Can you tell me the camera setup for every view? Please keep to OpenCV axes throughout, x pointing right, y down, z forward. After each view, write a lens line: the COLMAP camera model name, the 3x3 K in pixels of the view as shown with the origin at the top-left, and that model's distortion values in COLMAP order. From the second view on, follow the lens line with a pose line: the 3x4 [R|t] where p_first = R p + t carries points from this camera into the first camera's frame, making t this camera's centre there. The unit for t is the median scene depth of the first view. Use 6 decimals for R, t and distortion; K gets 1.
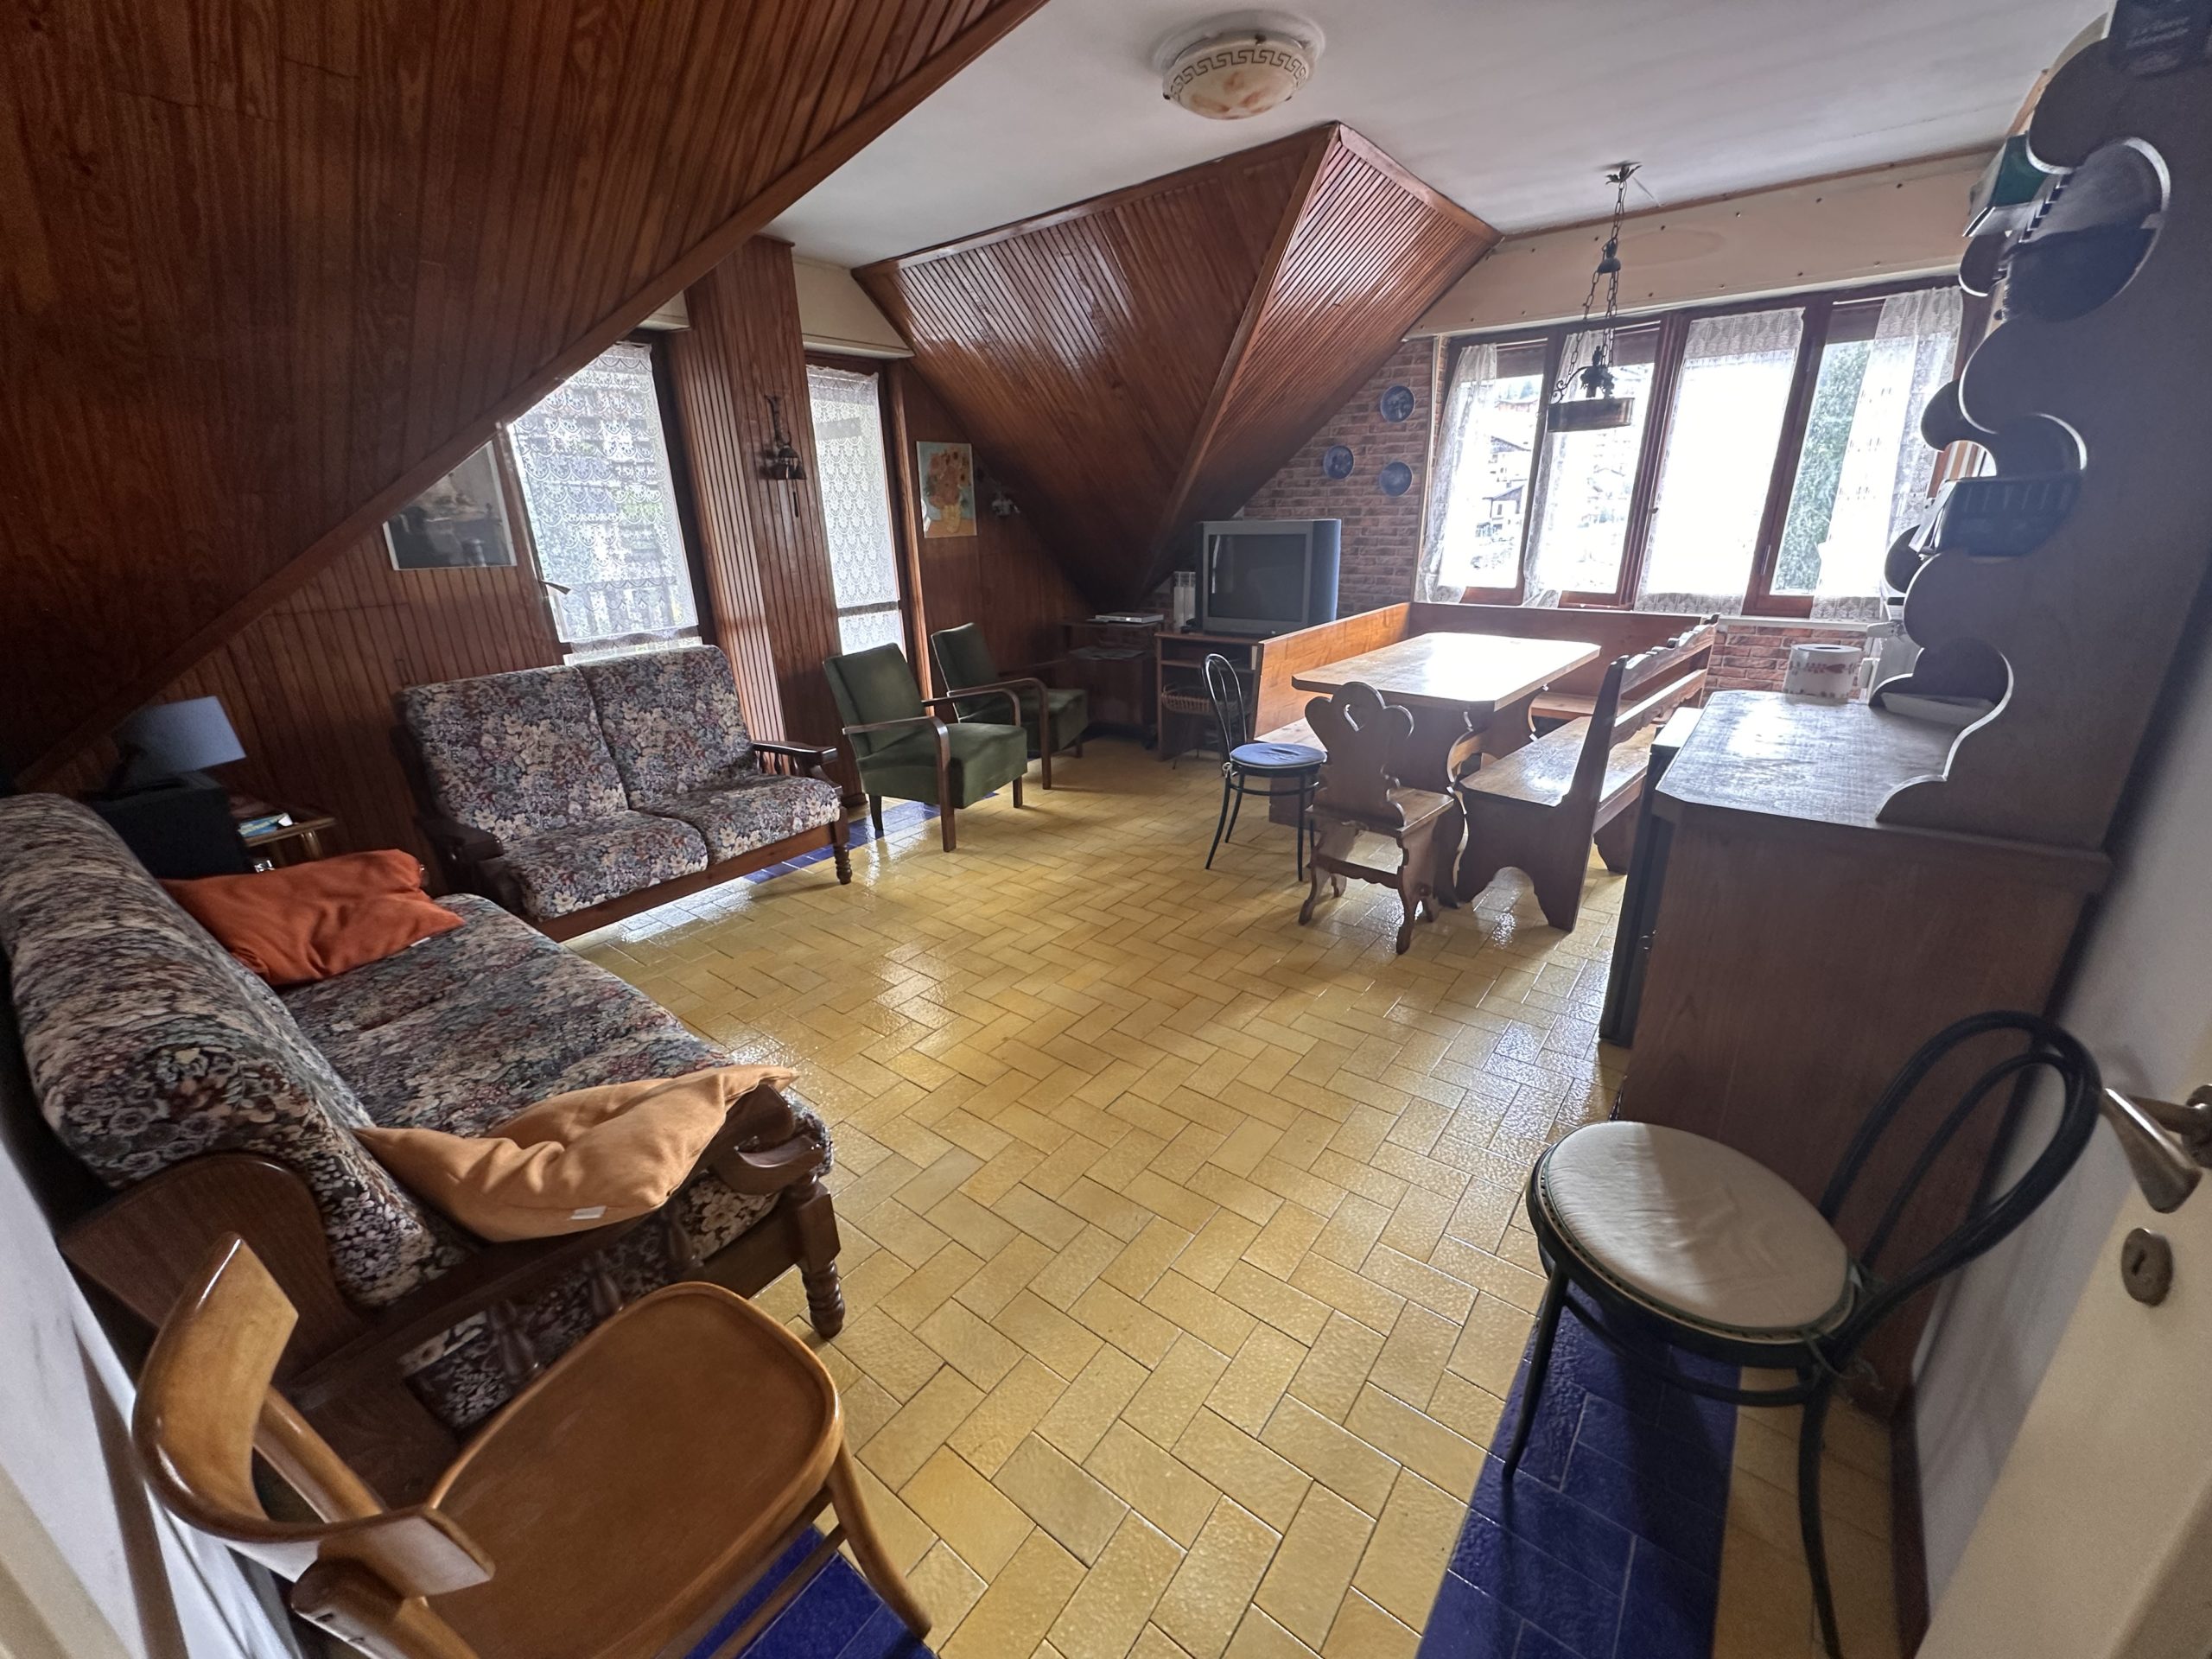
lens RADIAL K [[879.2, 0, 1104.9], [0, 879.2, 828.5], [0, 0, 1]] dist [-0.001561, -0.000530]
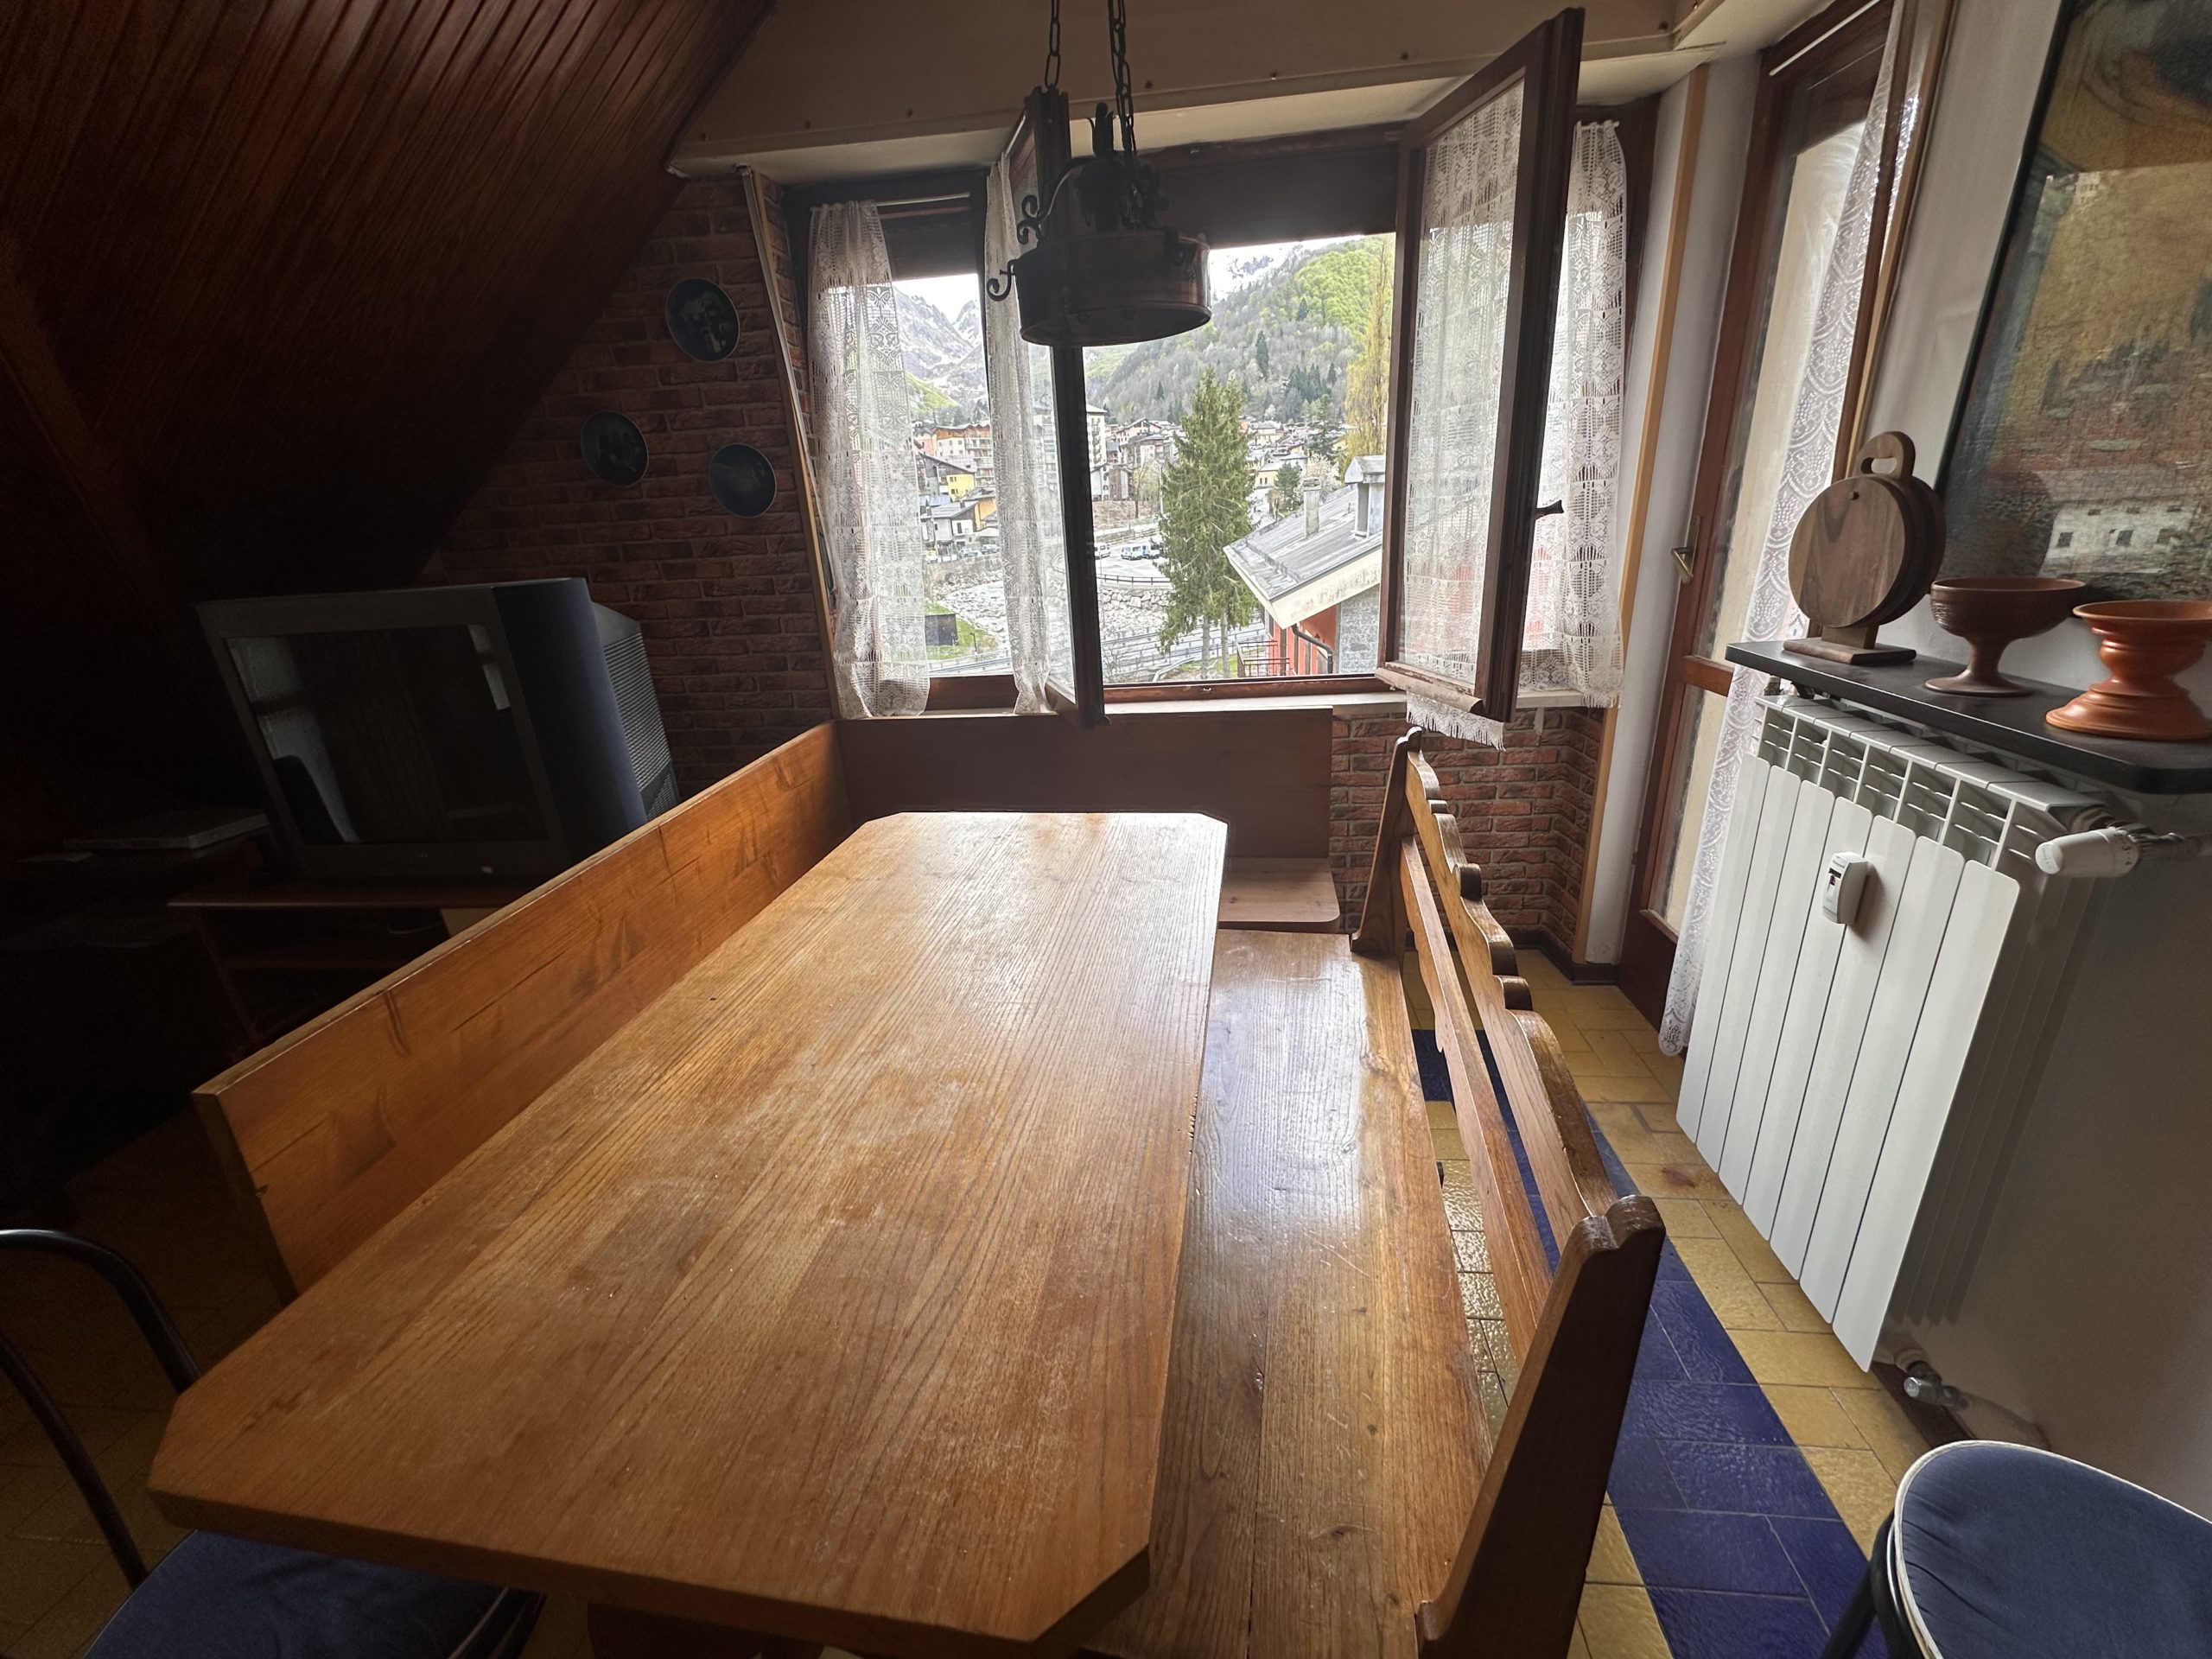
lens RADIAL K [[880.7, 0, 1106.9], [0, 880.7, 827.2], [0, 0, 1]] dist [-0.002079, 0.000364]
pose [[0.848518, -0.204409, 0.488093, 0.309441], [0.216916, 0.975682, 0.031513, -0.251369], [-0.482665, 0.079136, 0.872223, 0.679273]]
